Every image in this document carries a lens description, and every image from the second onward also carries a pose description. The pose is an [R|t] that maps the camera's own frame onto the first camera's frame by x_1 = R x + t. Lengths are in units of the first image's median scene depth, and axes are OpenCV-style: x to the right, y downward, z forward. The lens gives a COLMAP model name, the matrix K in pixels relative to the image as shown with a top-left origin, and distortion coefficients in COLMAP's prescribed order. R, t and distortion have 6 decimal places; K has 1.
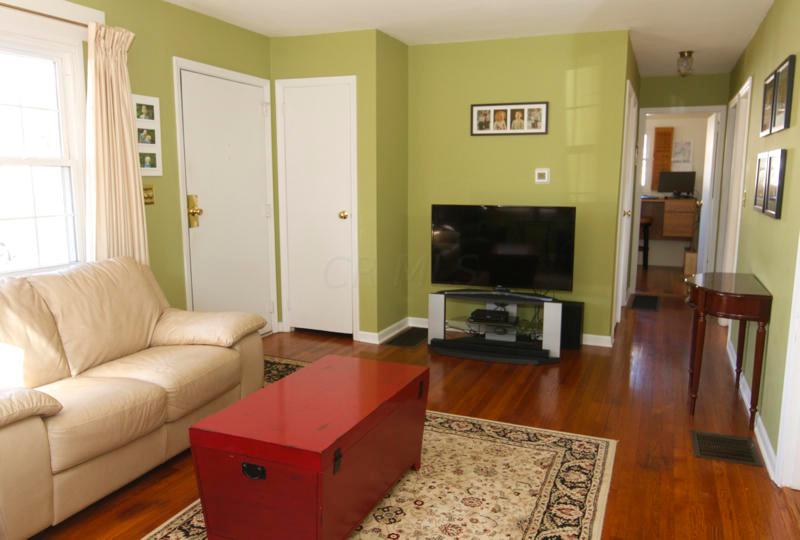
lens RADIAL K [[610.4, 0, 418.4], [0, 610.4, 270.3], [0, 0, 1]] dist [-0.000237, -0.000260]
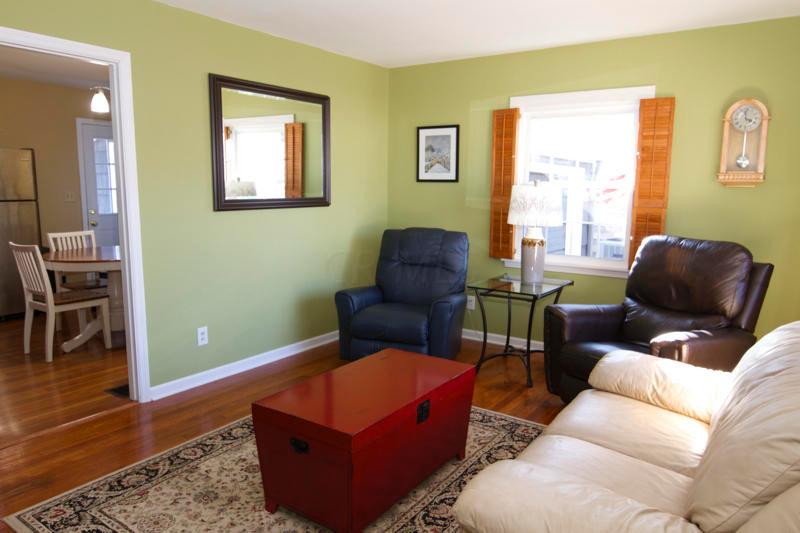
lens RADIAL K [[564.1, 0, 403.1], [0, 564.1, 269.5], [0, 0, 1]] dist [-0.009071, -0.004629]
pose [[-0.975342, -0.048682, 0.215262, -0.352818], [0.017614, 0.955086, 0.295803, -0.257459], [-0.219994, 0.292301, -0.930679, 1.598877]]
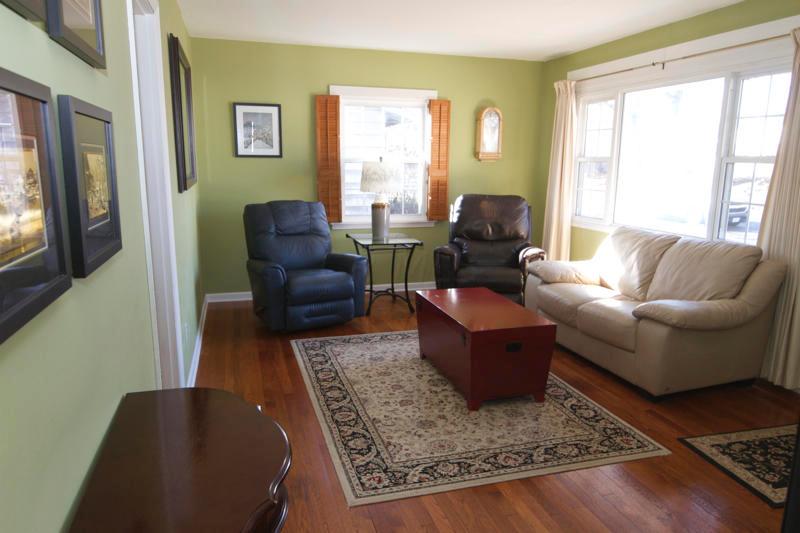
lens RADIAL K [[564.1, 0, 403.1], [0, 564.1, 269.5], [0, 0, 1]] dist [-0.009071, -0.004629]
pose [[-0.780258, 0.103482, -0.616838, 0.747500], [-0.111160, 0.947574, 0.299577, -0.254177], [0.615500, 0.302315, -0.727850, 1.610728]]
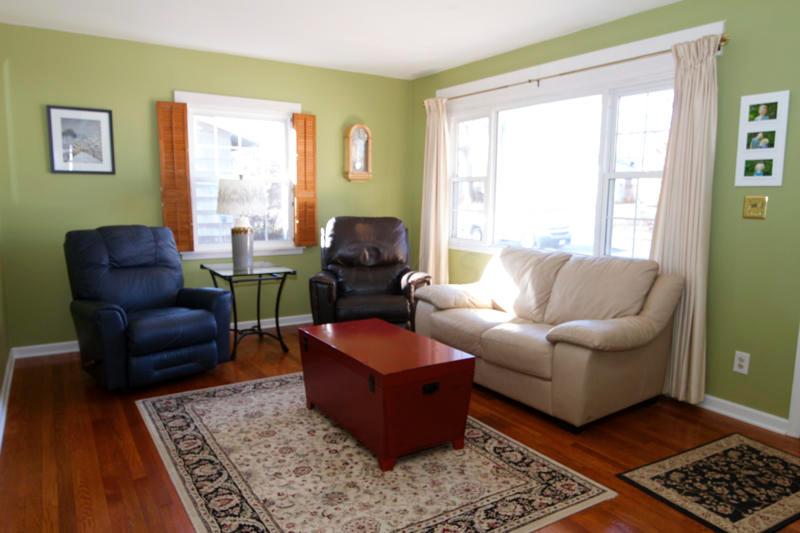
lens RADIAL K [[559.7, 0, 404.1], [0, 559.7, 266.4], [0, 0, 1]] dist [-0.003676, -0.004012]
pose [[-0.578153, 0.091821, -0.810746, 0.671414], [-0.139679, 0.967841, 0.209219, -0.186973], [0.803884, 0.234205, -0.546735, 1.414183]]
